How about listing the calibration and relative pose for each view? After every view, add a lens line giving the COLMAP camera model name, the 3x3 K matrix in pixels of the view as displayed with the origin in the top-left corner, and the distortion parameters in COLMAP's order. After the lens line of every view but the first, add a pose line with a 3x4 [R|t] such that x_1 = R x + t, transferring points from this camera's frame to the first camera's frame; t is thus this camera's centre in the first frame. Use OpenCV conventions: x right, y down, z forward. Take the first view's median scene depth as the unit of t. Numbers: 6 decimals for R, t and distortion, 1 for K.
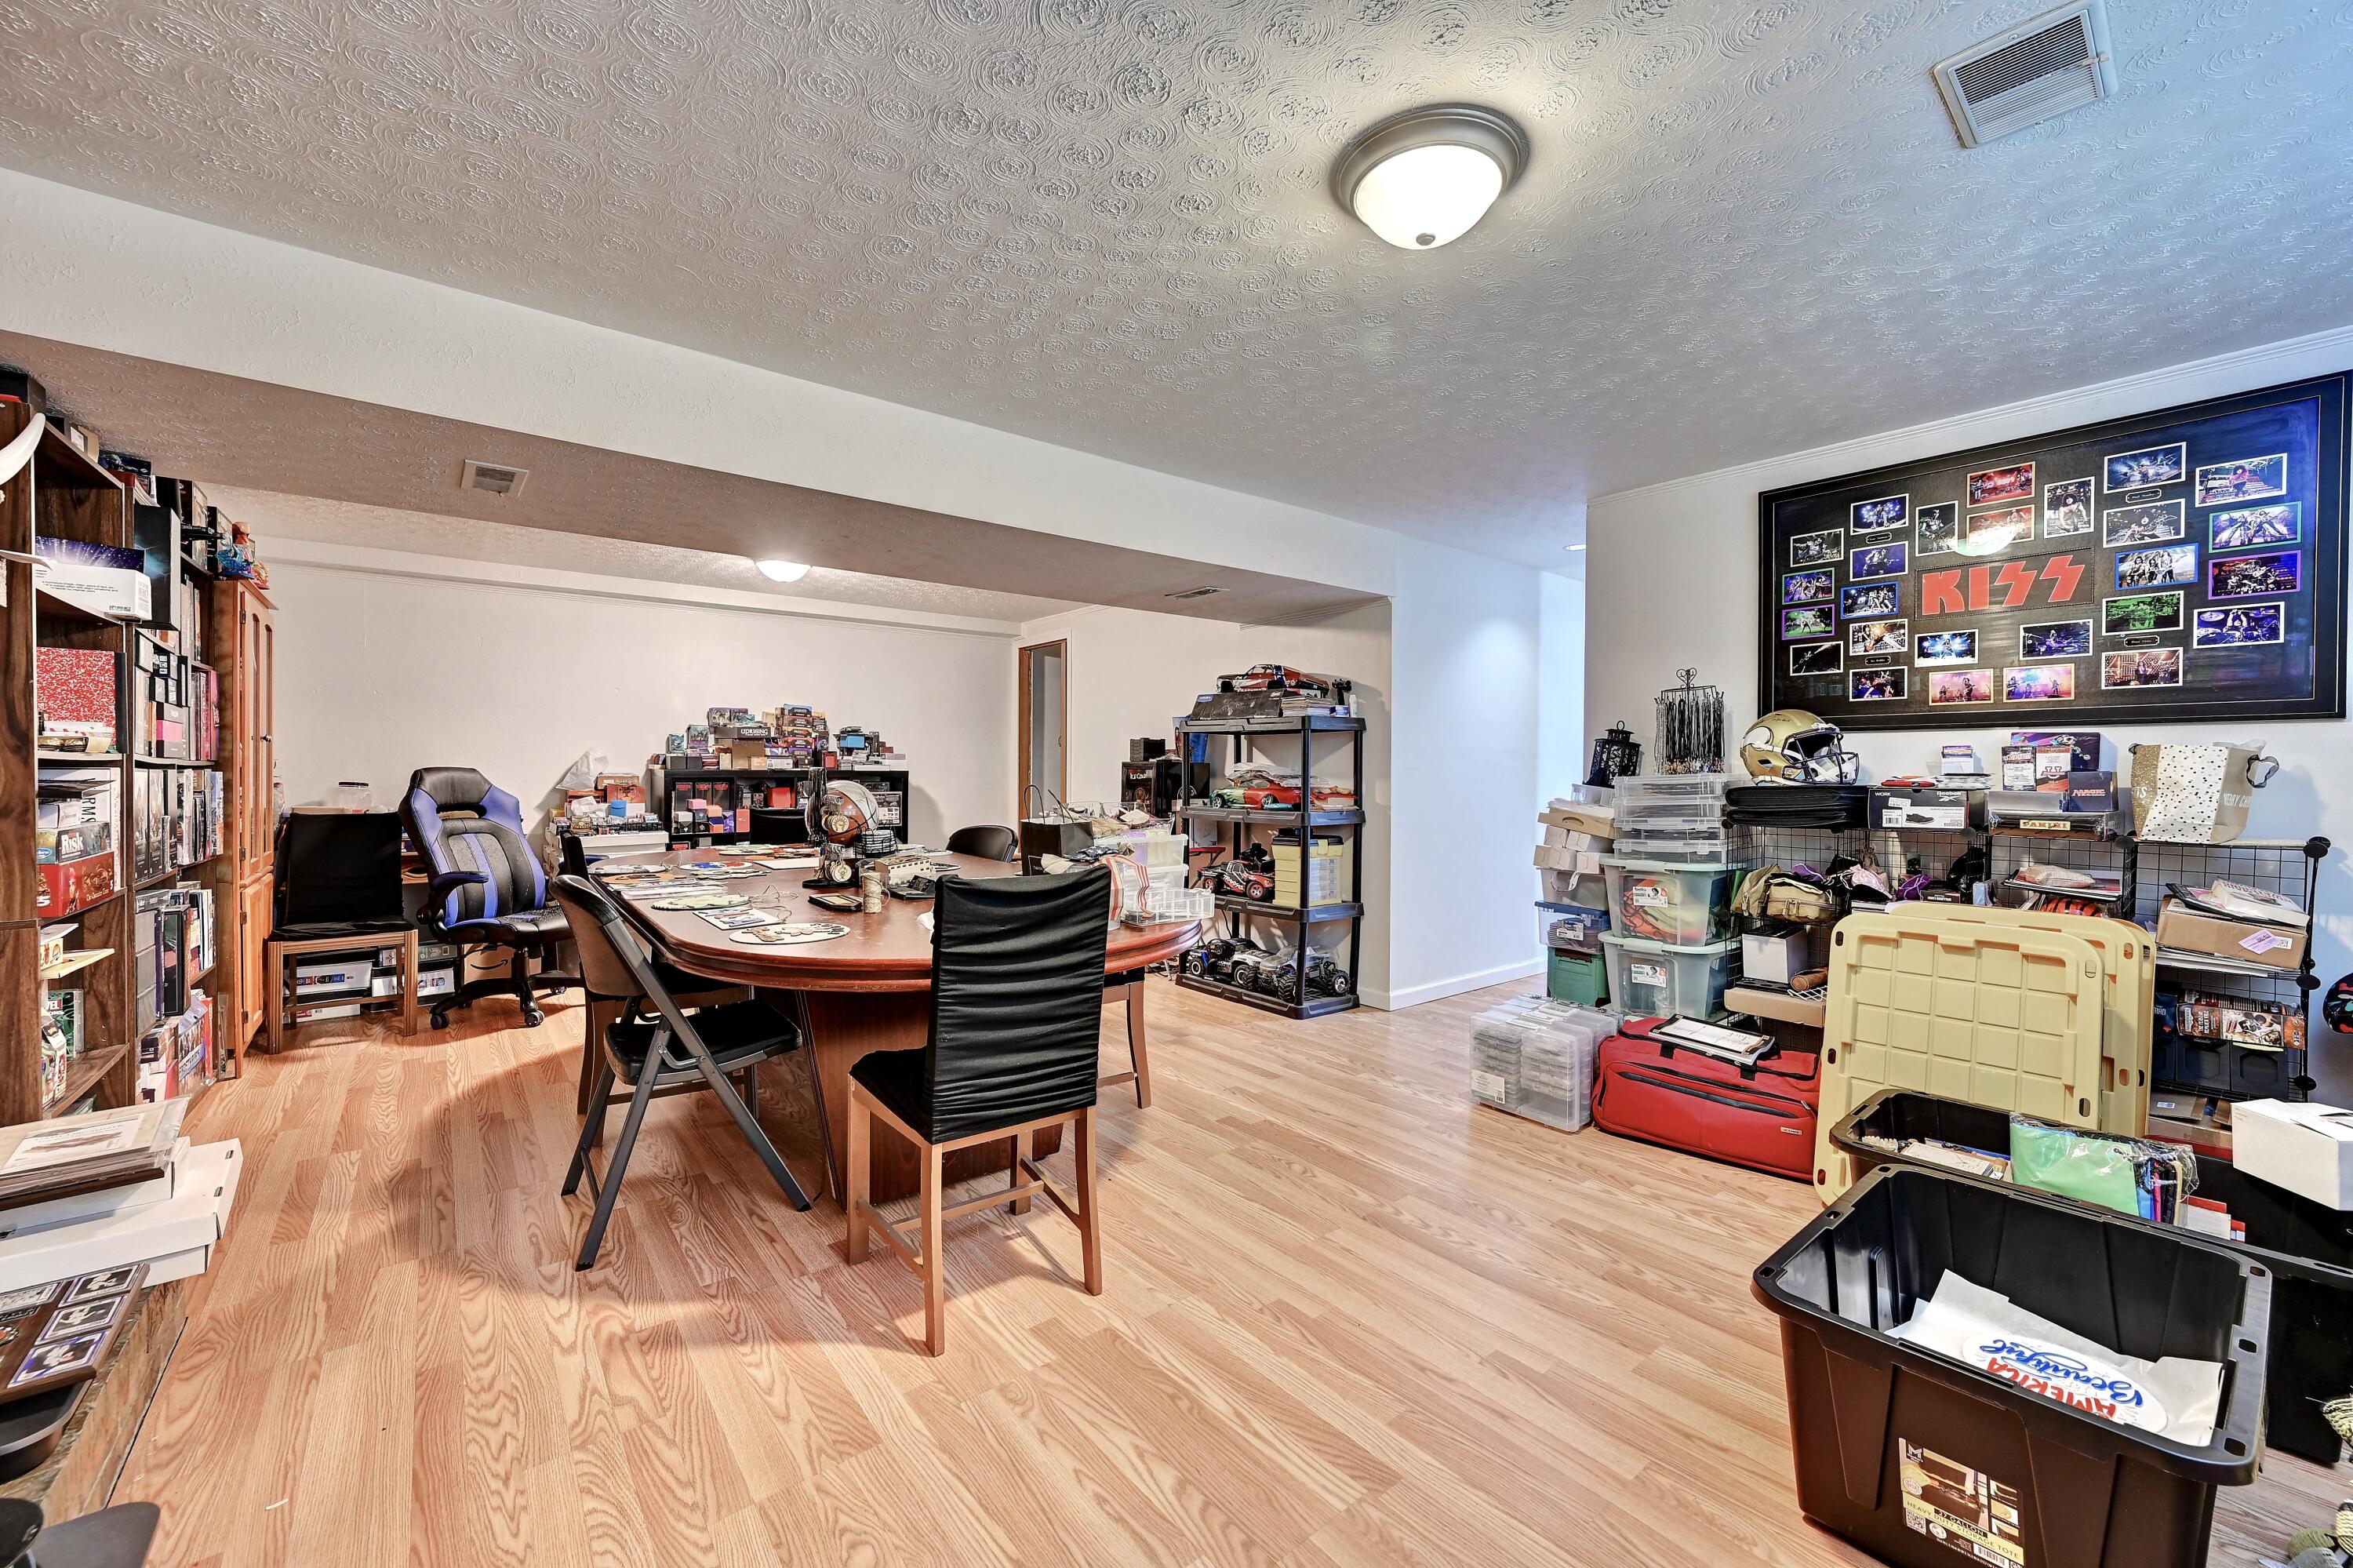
lens RADIAL K [[921.3, 0, 1180.6], [0, 921.3, 770.7], [0, 0, 1]] dist [-0.001610, -0.000195]
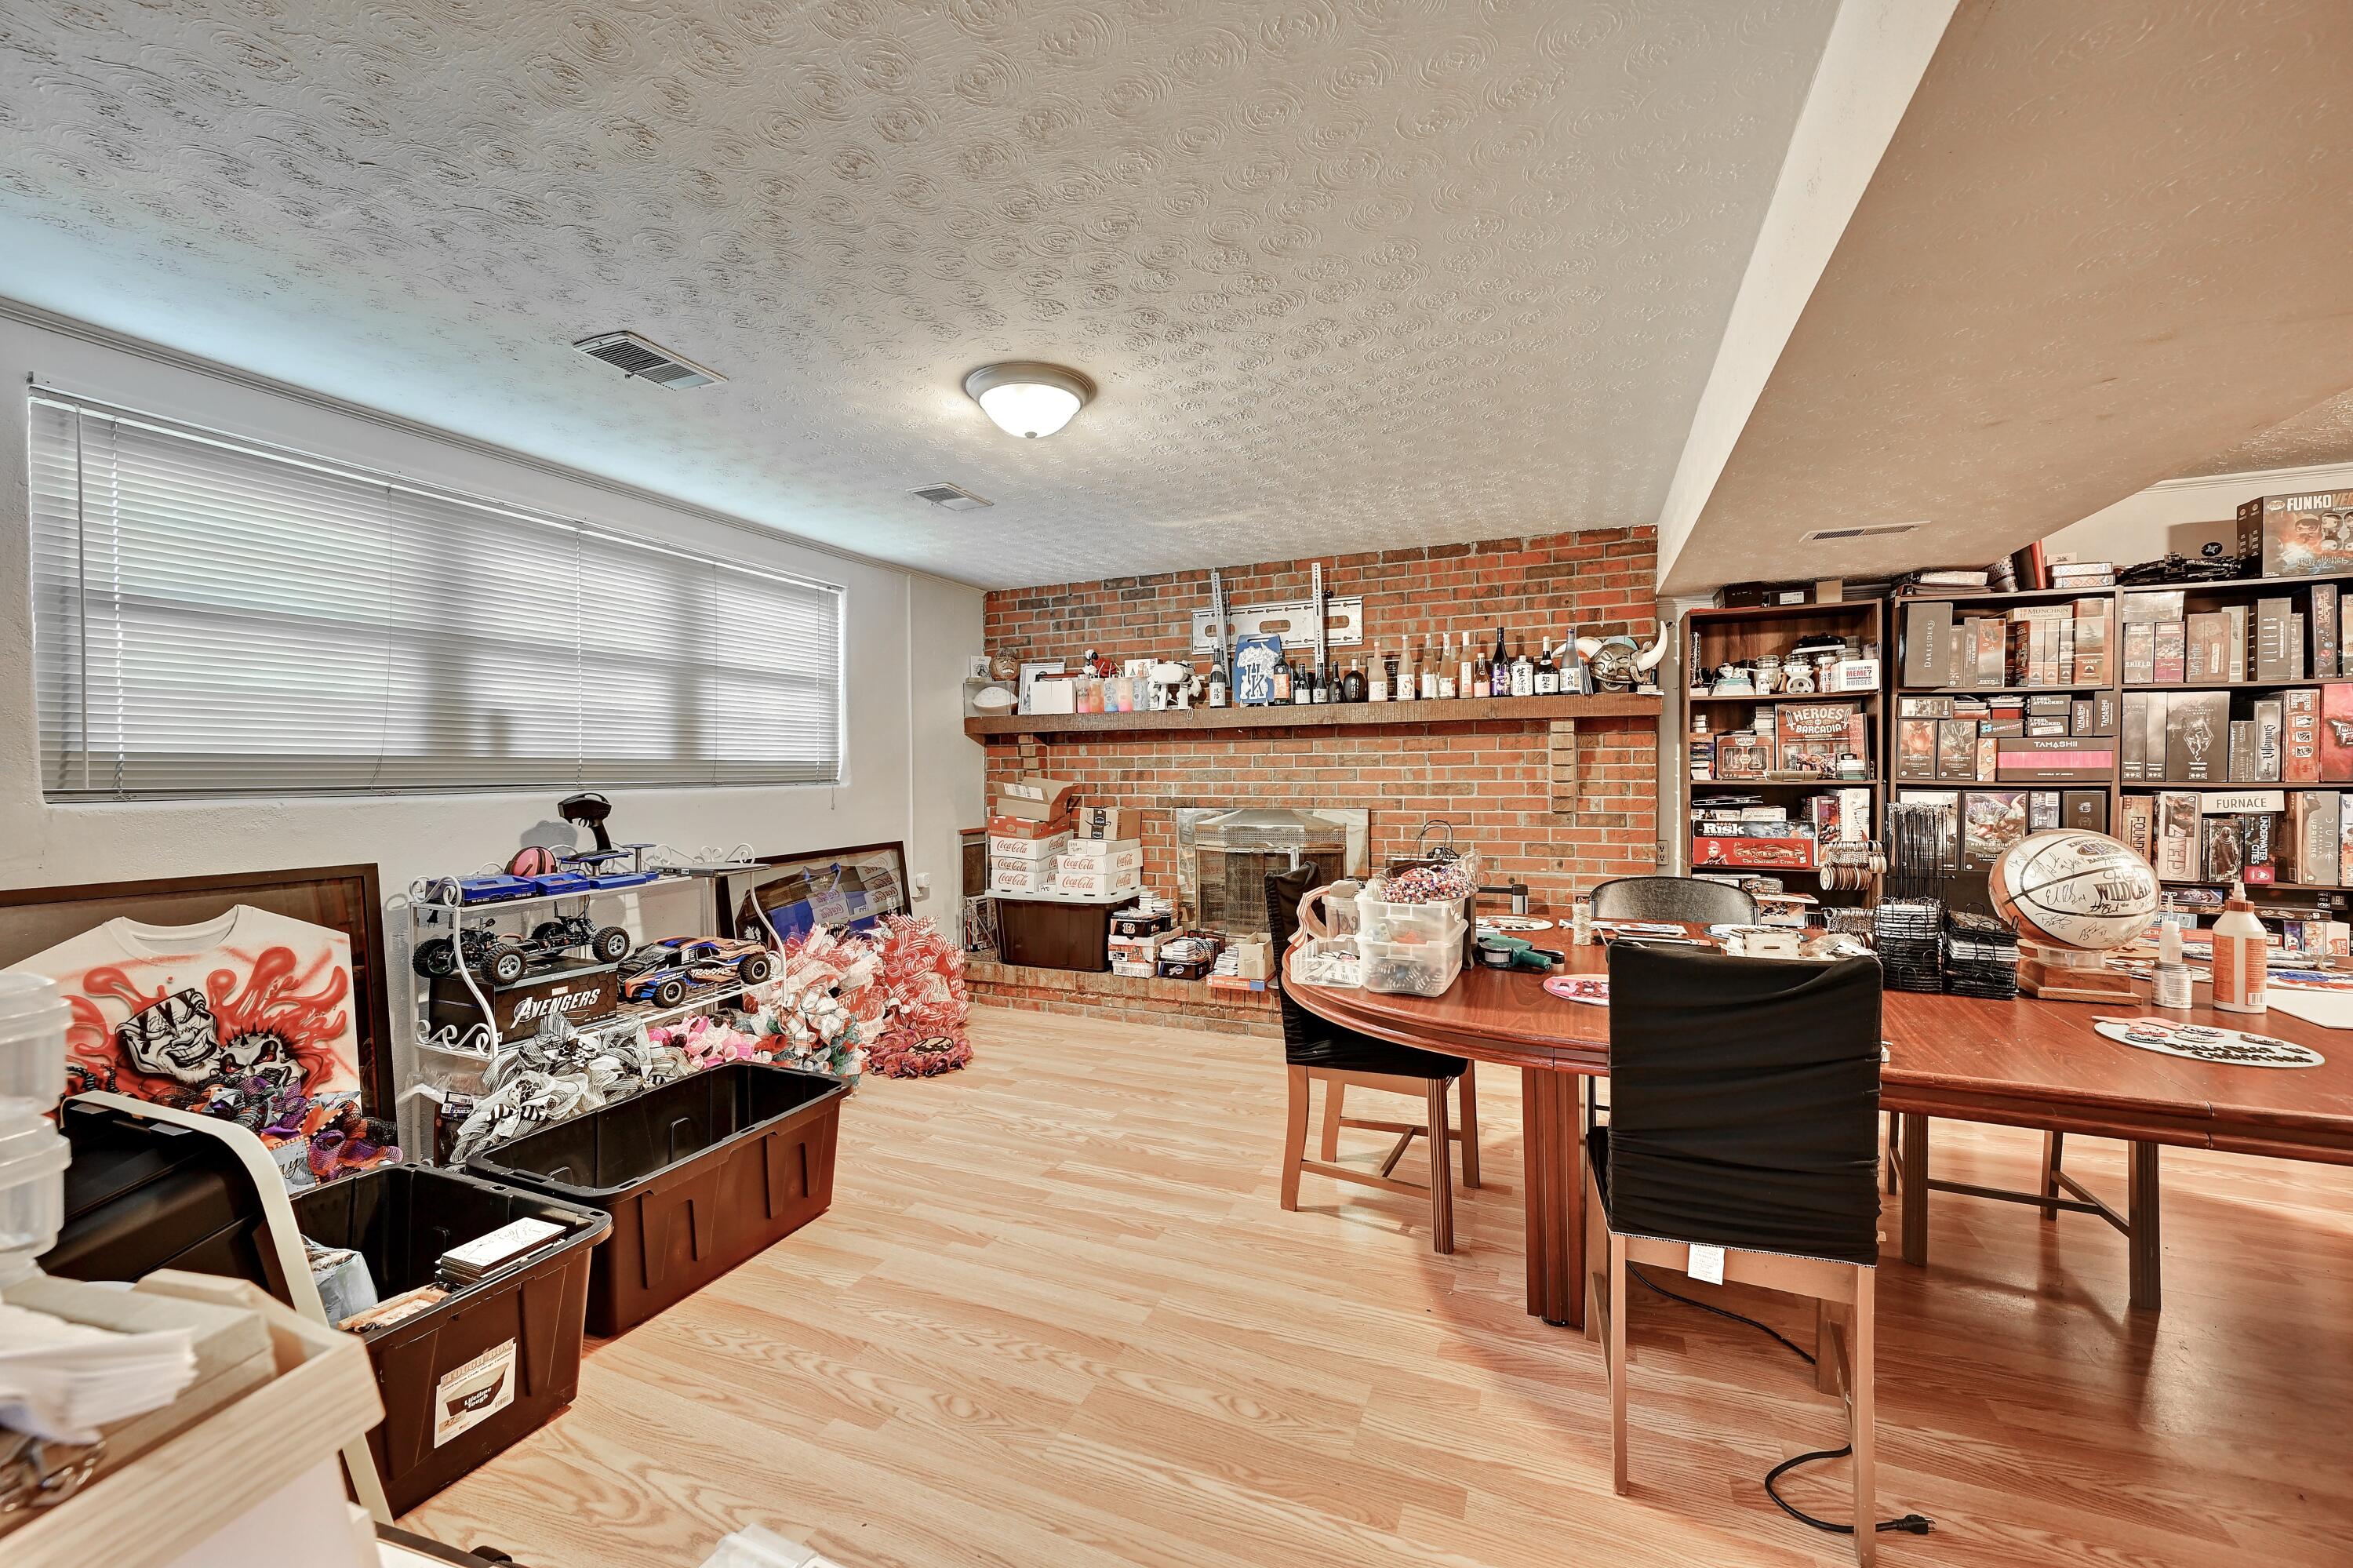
lens RADIAL K [[921.3, 0, 1179.4], [0, 921.3, 789.1], [0, 0, 1]] dist [-0.001610, -0.000195]
pose [[-0.887113, 0.013470, -0.461357, 0.647217], [0.006392, 0.999837, 0.016902, -0.043173], [0.461509, 0.012045, -0.887054, 2.136709]]
